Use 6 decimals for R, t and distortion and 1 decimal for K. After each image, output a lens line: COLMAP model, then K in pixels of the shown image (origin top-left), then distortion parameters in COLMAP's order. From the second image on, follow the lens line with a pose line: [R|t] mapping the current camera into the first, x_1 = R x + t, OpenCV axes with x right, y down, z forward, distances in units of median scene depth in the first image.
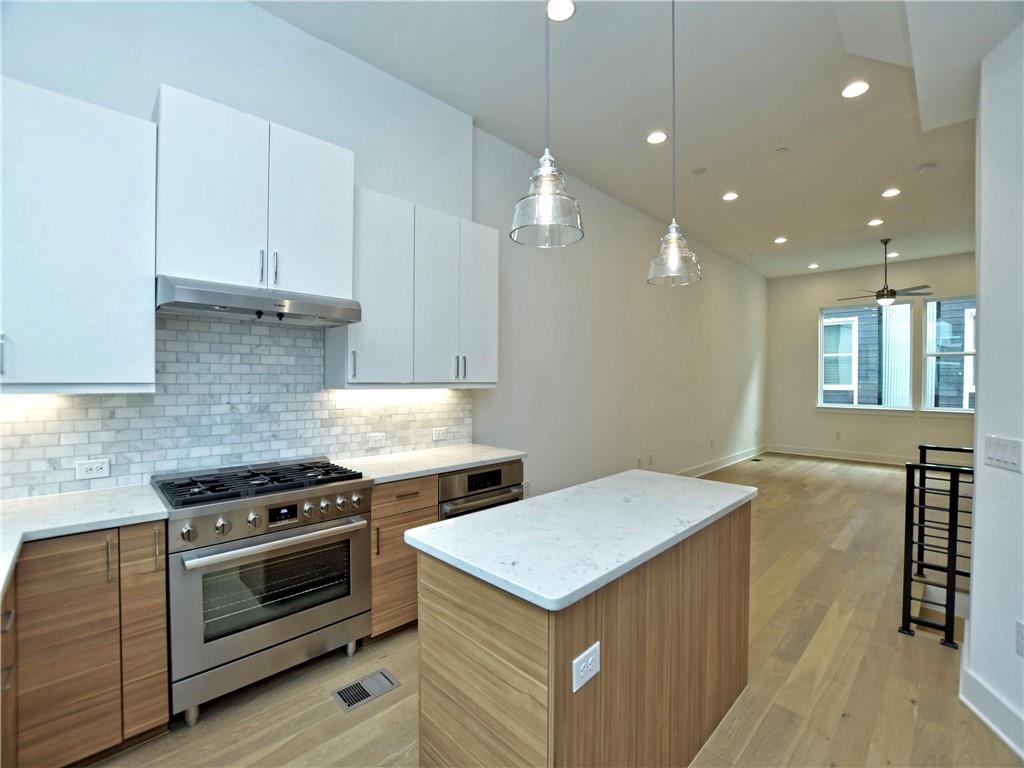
lens RADIAL K [[449.5, 0, 516.0], [0, 449.5, 384.9], [0, 0, 1]] dist [-0.030074, 0.000620]
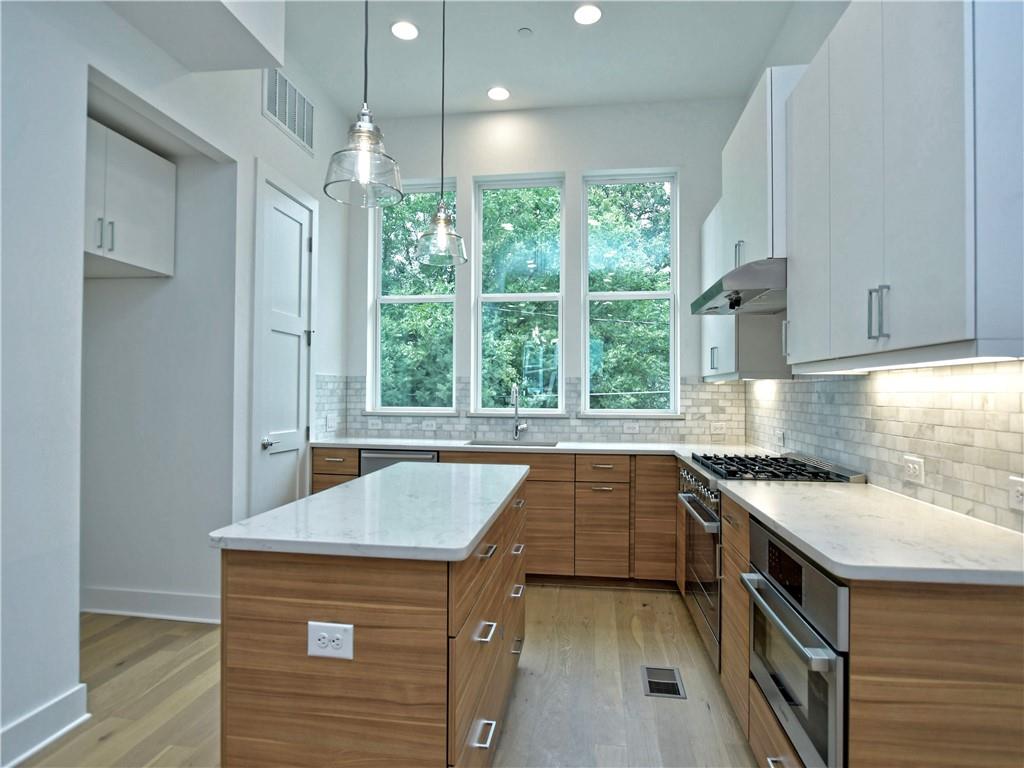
lens RADIAL K [[557.5, 0, 513.6], [0, 557.5, 386.7], [0, 0, 1]] dist [-0.020663, 0.000476]
pose [[-0.795083, -0.015316, -0.606307, 0.546602], [-0.017586, 0.999843, -0.002195, 0.041852], [0.606245, 0.008917, -0.795228, 1.451466]]
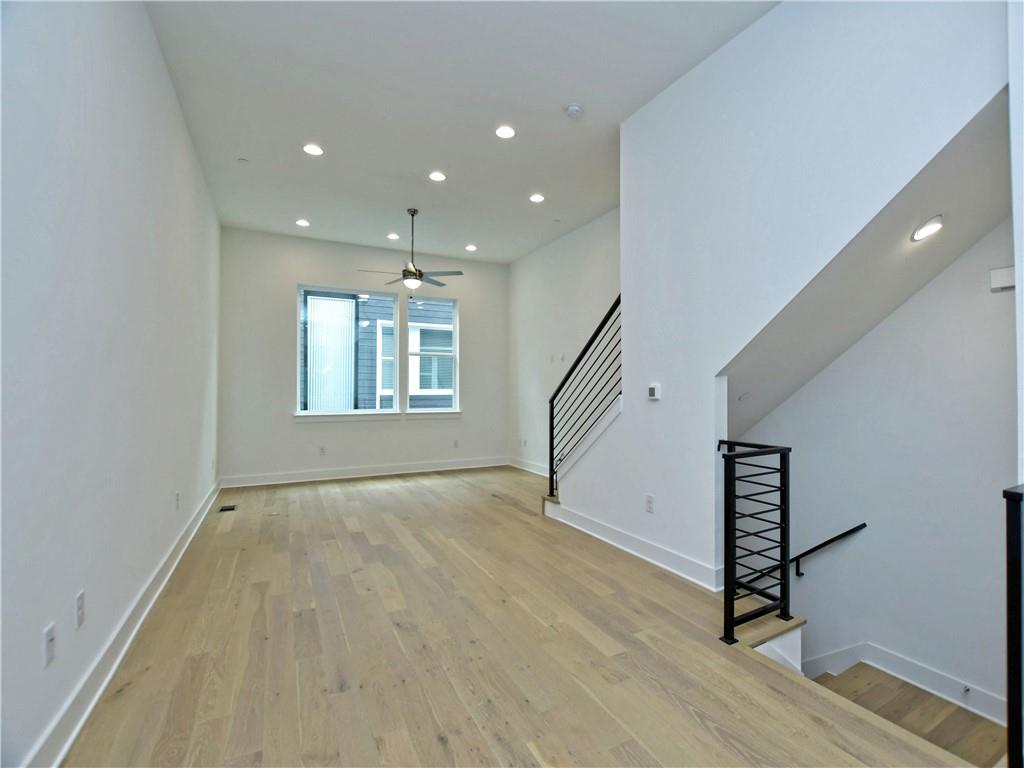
lens RADIAL K [[449.5, 0, 516.0], [0, 449.5, 384.9], [0, 0, 1]] dist [-0.030074, 0.000620]
pose [[0.304855, 0.008185, 0.952364, 0.240530], [0.017930, 0.999737, -0.014332, 0.064570], [-0.952230, 0.021445, 0.304628, 1.430492]]
